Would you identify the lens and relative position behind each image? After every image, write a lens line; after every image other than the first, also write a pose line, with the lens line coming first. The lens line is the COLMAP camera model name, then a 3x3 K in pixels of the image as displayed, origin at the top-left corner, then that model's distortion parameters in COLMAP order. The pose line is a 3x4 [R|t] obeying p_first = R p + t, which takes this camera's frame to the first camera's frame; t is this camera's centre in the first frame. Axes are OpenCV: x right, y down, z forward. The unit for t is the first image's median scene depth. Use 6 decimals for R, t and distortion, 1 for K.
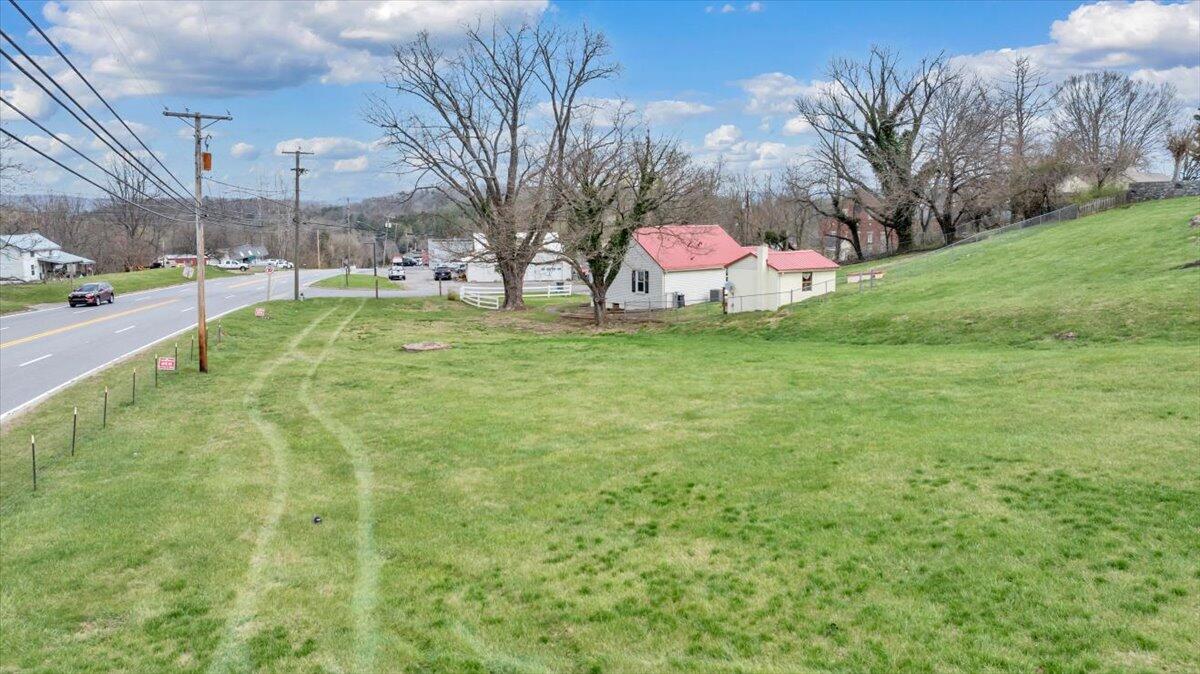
lens RADIAL K [[864.7, 0, 598.5], [0, 864.7, 304.3], [0, 0, 1]] dist [-0.047608, 0.037016]
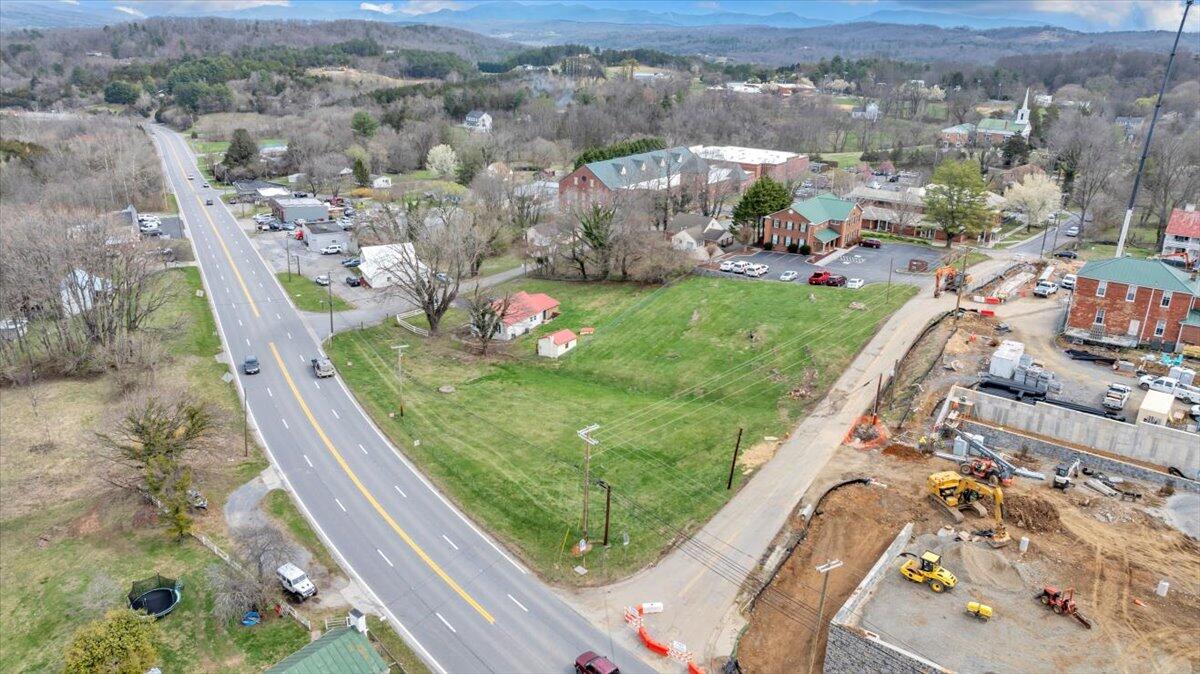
lens RADIAL K [[845.1, 0, 596.0], [0, 845.1, 338.5], [0, 0, 1]] dist [-0.017223, 0.021210]
pose [[0.954285, -0.083962, 0.286863, -0.614716], [0.010697, 0.968714, 0.247948, -0.977959], [-0.298706, -0.233544, 0.925328, -2.122699]]
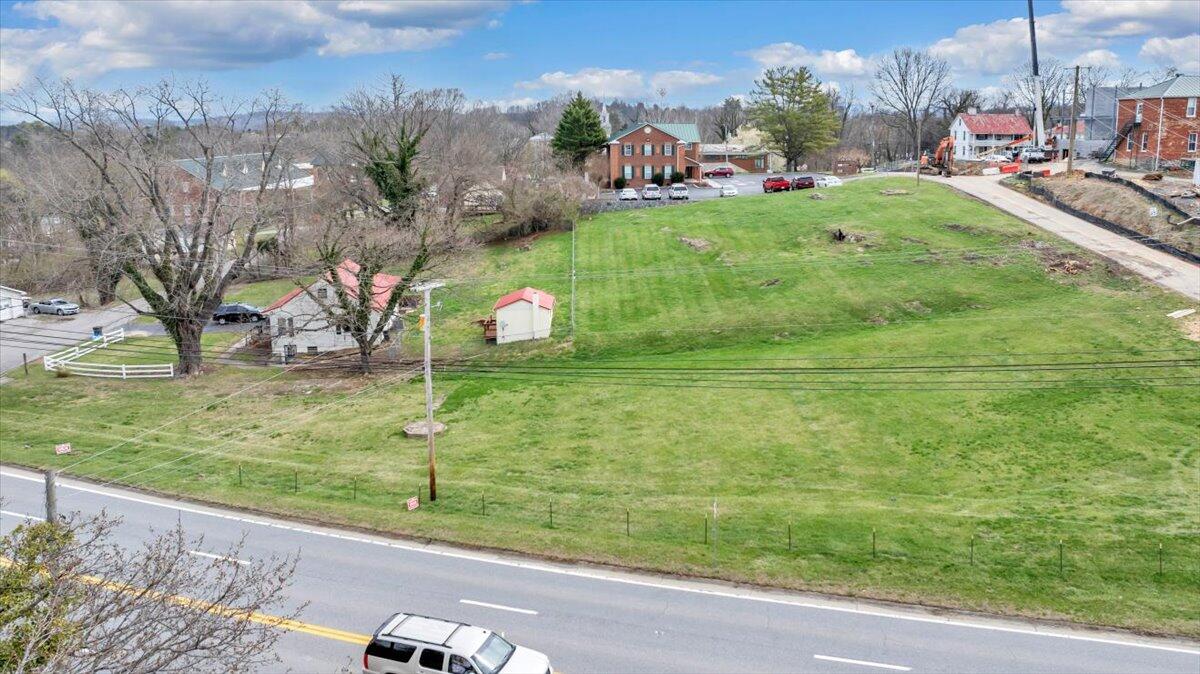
lens RADIAL K [[861.2, 0, 634.8], [0, 861.2, 337.0], [0, 0, 1]] dist [-0.020151, 0.002356]
pose [[0.540392, -0.189444, 0.819809, -1.136388], [0.084640, 0.981621, 0.171044, -0.289345], [-0.837145, -0.023042, 0.546495, 0.140007]]
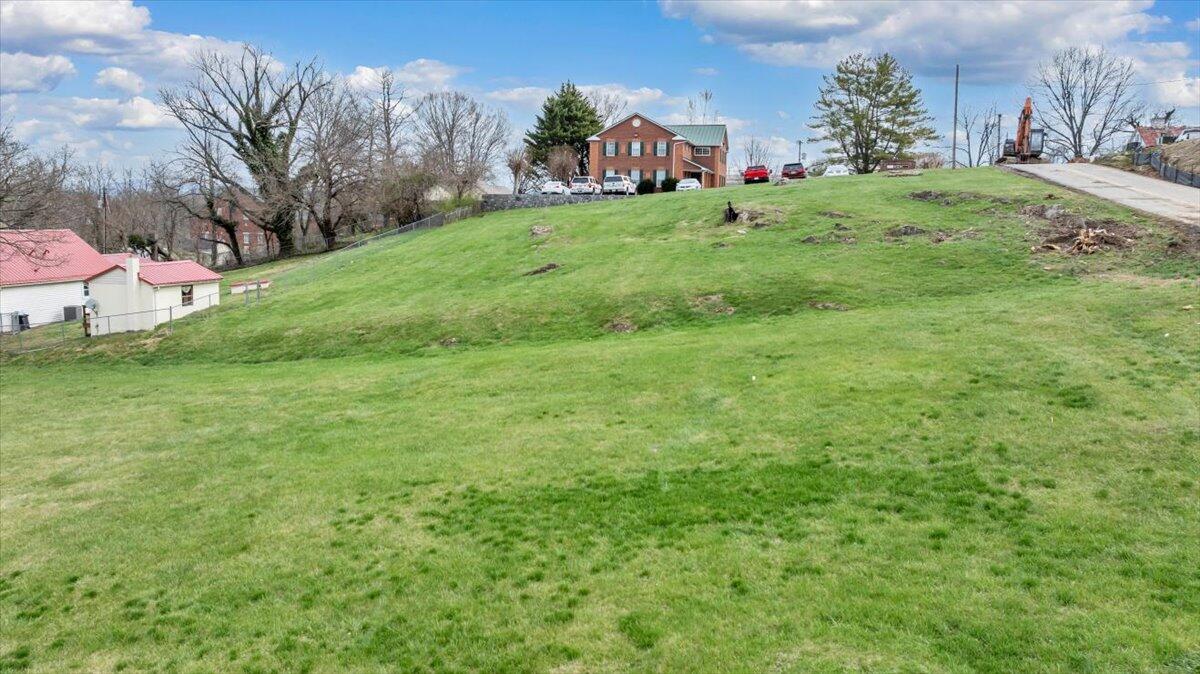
lens RADIAL K [[864.7, 0, 598.5], [0, 864.7, 304.3], [0, 0, 1]] dist [-0.047608, 0.037016]
pose [[0.767687, -0.047594, 0.639056, -0.006518], [0.045782, 0.998763, 0.019386, -0.019495], [-0.639188, 0.014374, 0.768916, 0.027399]]
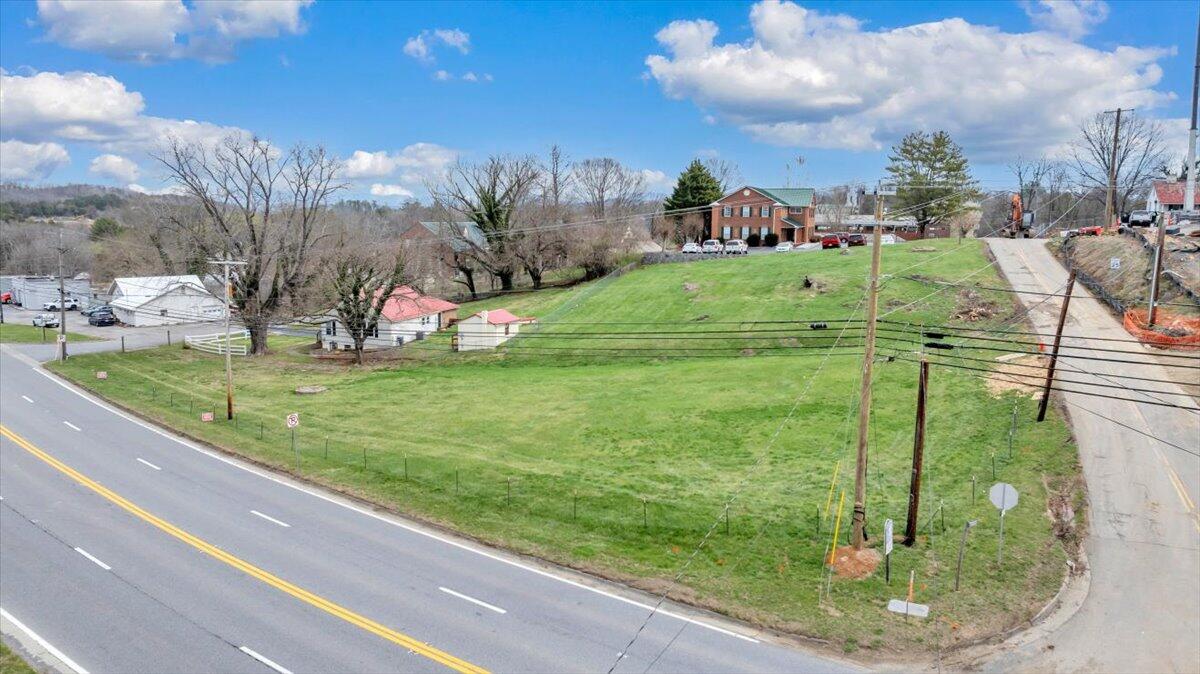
lens RADIAL K [[844.9, 0, 595.5], [0, 844.9, 337.4], [0, 0, 1]] dist [-0.006407, -0.001166]
pose [[0.838368, -0.065126, 0.541201, -0.683080], [0.044007, 0.997683, 0.051886, -0.119411], [-0.543326, -0.019683, 0.839291, -0.656628]]
